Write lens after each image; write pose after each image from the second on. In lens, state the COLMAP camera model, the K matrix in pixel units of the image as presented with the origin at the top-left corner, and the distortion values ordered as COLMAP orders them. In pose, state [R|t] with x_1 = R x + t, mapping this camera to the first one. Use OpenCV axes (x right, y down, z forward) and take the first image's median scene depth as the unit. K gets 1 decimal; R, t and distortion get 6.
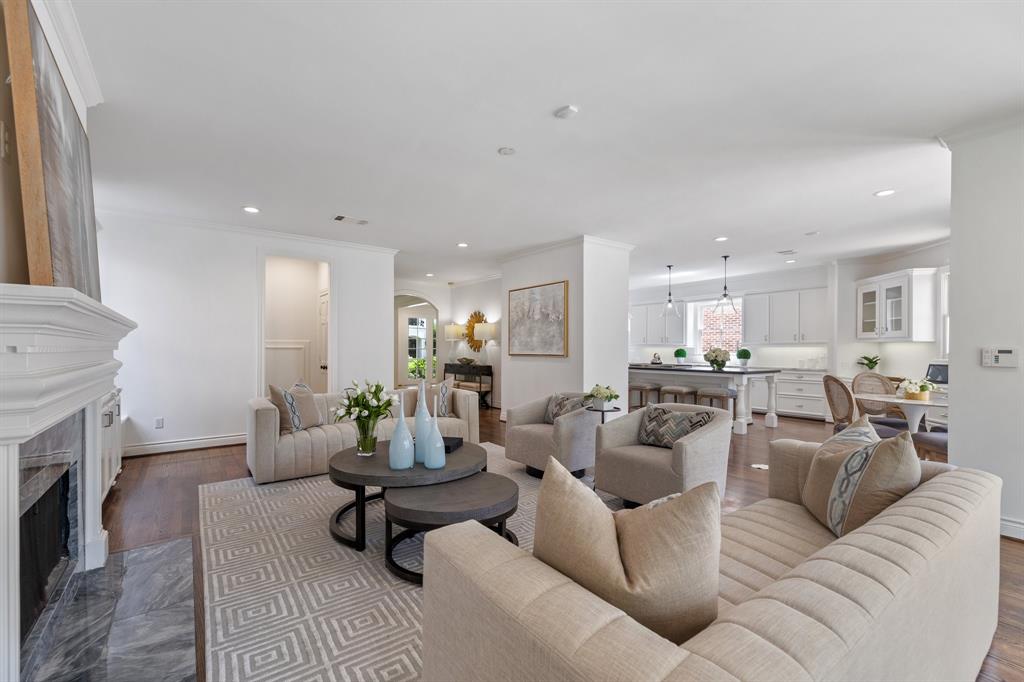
lens RADIAL K [[440.0, 0, 513.9], [0, 440.0, 346.5], [0, 0, 1]] dist [-0.008096, -0.000789]
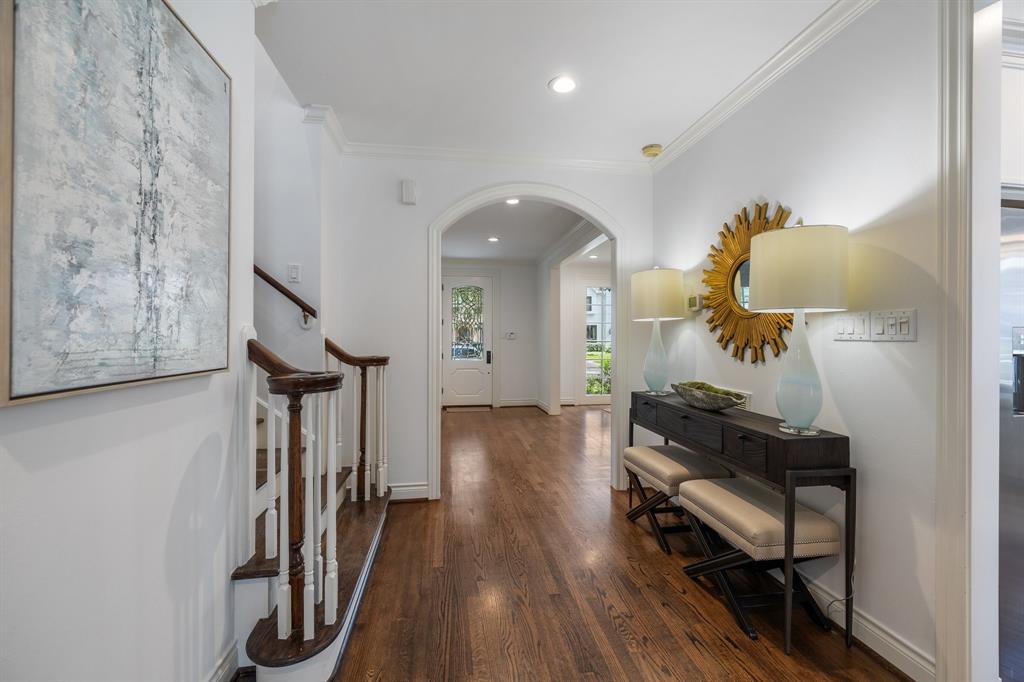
lens RADIAL K [[440.0, 0, 511.5], [0, 440.0, 334.9], [0, 0, 1]] dist [-0.008096, -0.000789]
pose [[0.887115, -0.003244, -0.461537, -0.088393], [0.004221, 0.999991, 0.001085, -0.004774], [0.461529, -0.002910, 0.887121, 0.691856]]
